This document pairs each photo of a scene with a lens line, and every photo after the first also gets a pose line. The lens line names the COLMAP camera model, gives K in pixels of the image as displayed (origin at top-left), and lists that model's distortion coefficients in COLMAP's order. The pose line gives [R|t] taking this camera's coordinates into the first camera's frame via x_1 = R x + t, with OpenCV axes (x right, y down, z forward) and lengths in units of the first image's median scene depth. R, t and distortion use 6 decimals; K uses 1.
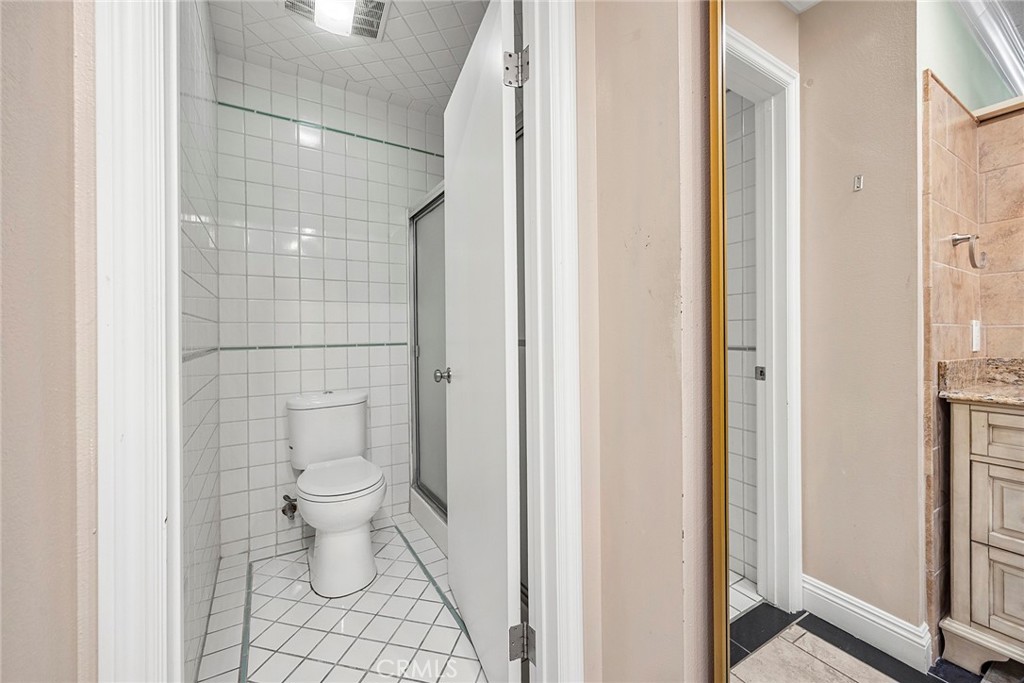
lens RADIAL K [[392.5, 0, 518.3], [0, 392.5, 338.8], [0, 0, 1]] dist [-0.005152, -0.000077]
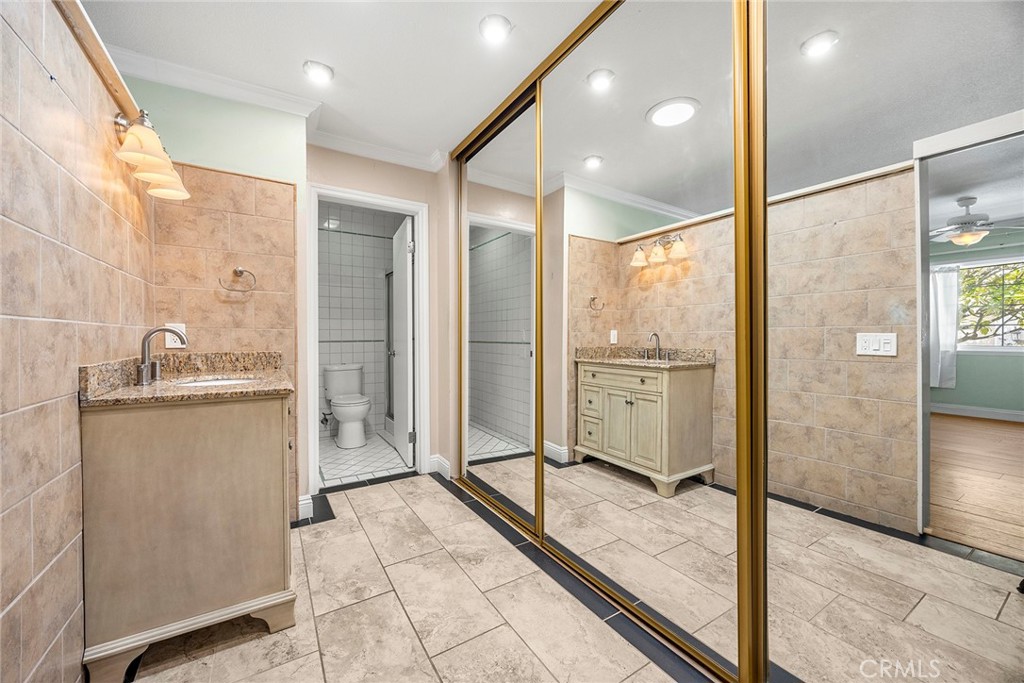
lens RADIAL K [[392.5, 0, 509.8], [0, 392.5, 337.6], [0, 0, 1]] dist [-0.005152, -0.000077]
pose [[0.998991, -0.000040, -0.044905, 0.637158], [-0.000059, 0.999998, -0.002205, 0.002174], [0.044905, 0.002206, 0.998989, -1.346565]]
